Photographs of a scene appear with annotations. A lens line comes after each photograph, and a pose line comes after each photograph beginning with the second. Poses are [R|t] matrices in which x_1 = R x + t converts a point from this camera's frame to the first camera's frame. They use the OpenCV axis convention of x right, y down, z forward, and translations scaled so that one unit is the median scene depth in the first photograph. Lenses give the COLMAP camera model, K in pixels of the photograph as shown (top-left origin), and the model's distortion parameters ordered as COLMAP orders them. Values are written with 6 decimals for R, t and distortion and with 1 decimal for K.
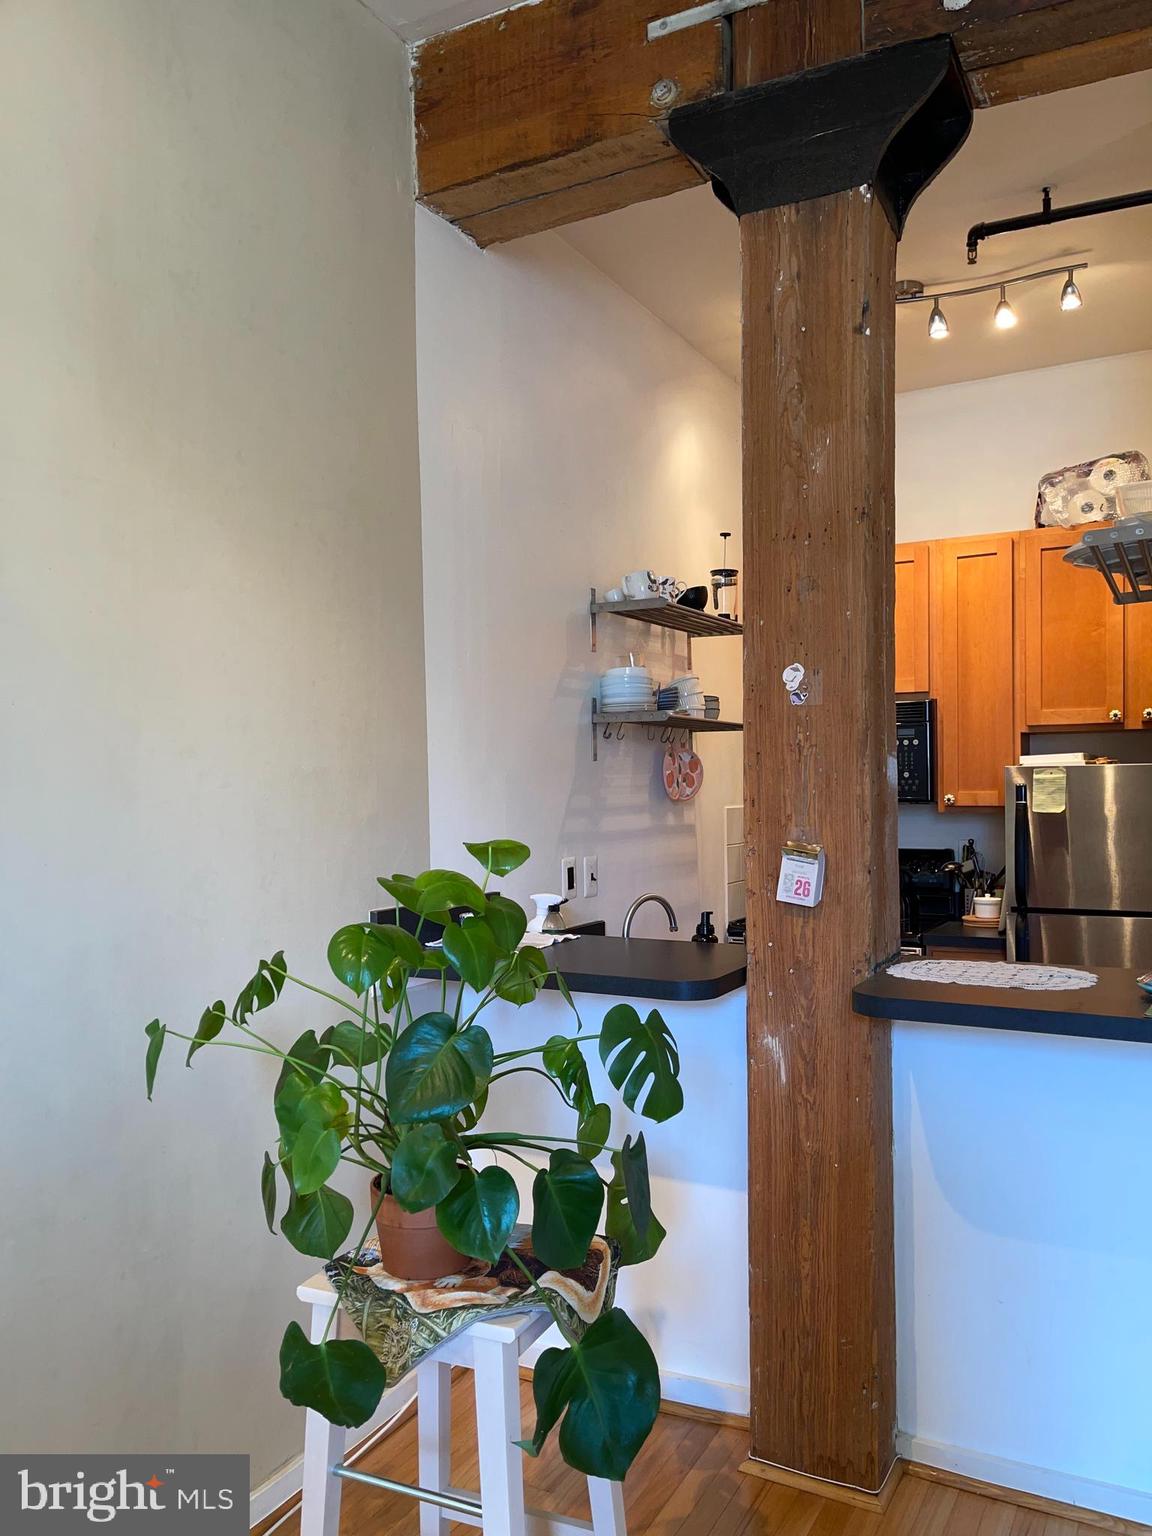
lens RADIAL K [[1172.2, 0, 574.9], [0, 1172.2, 781.8], [0, 0, 1]] dist [0.029404, -0.018801]
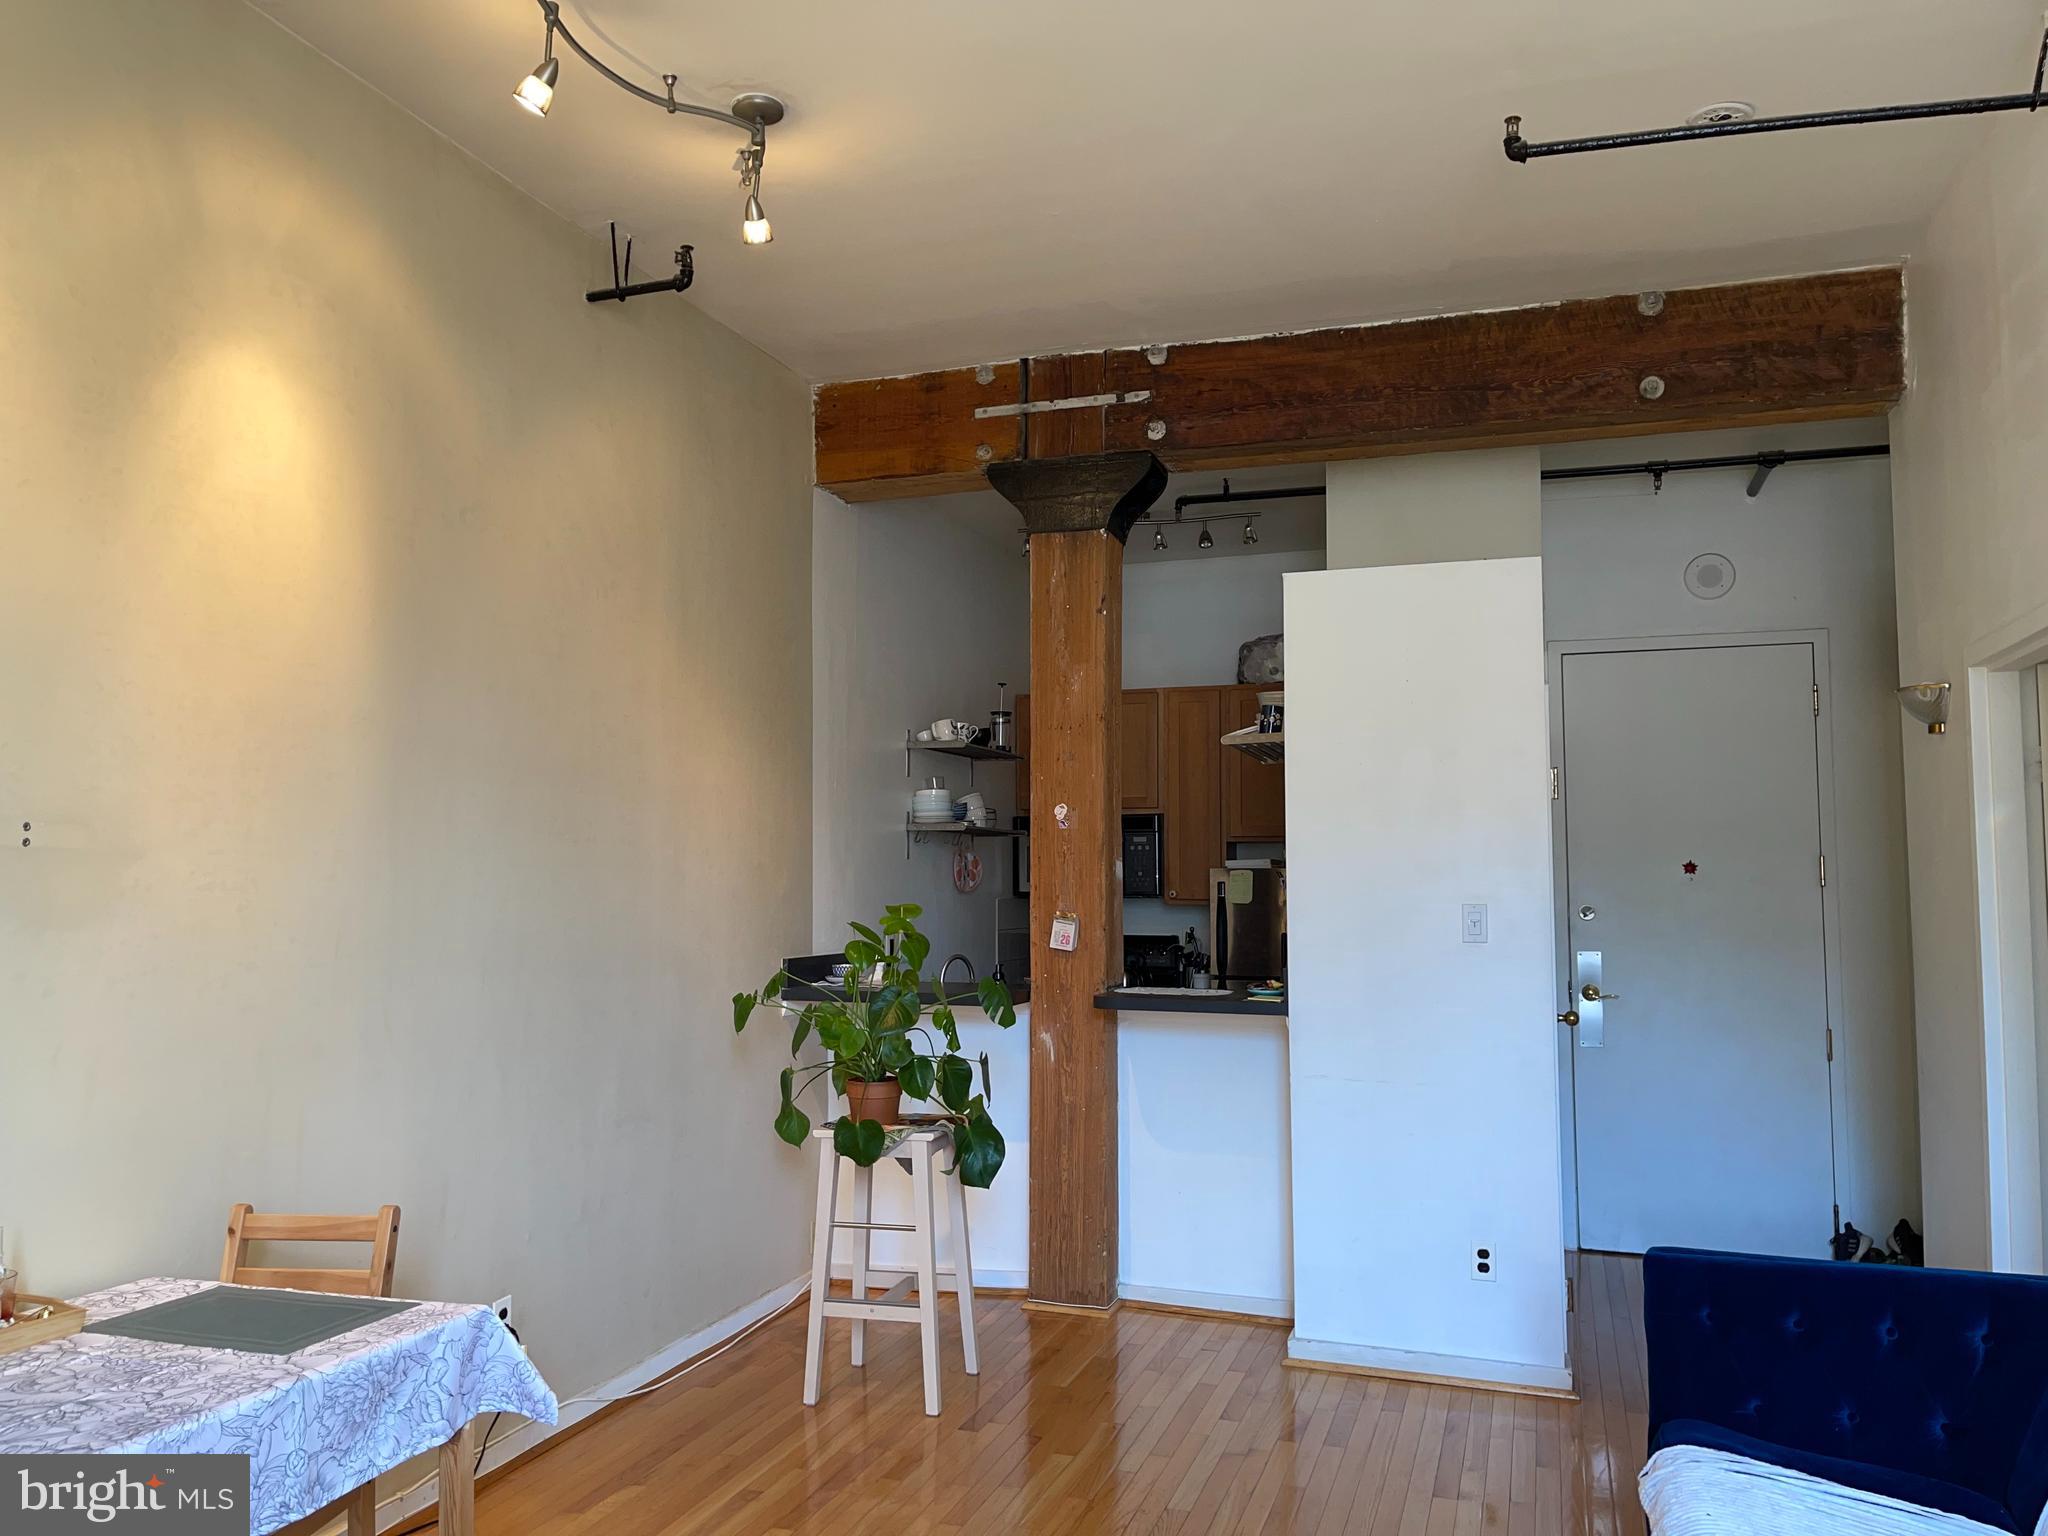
lens RADIAL K [[1562.9, 0, 1018.3], [0, 1562.9, 763.0], [0, 0, 1]] dist [0.029404, -0.018801]
pose [[0.984507, 0.023857, 0.173716, -0.253453], [-0.010277, 0.996849, -0.078657, 0.015519], [-0.175046, 0.075653, 0.981649, -1.141045]]
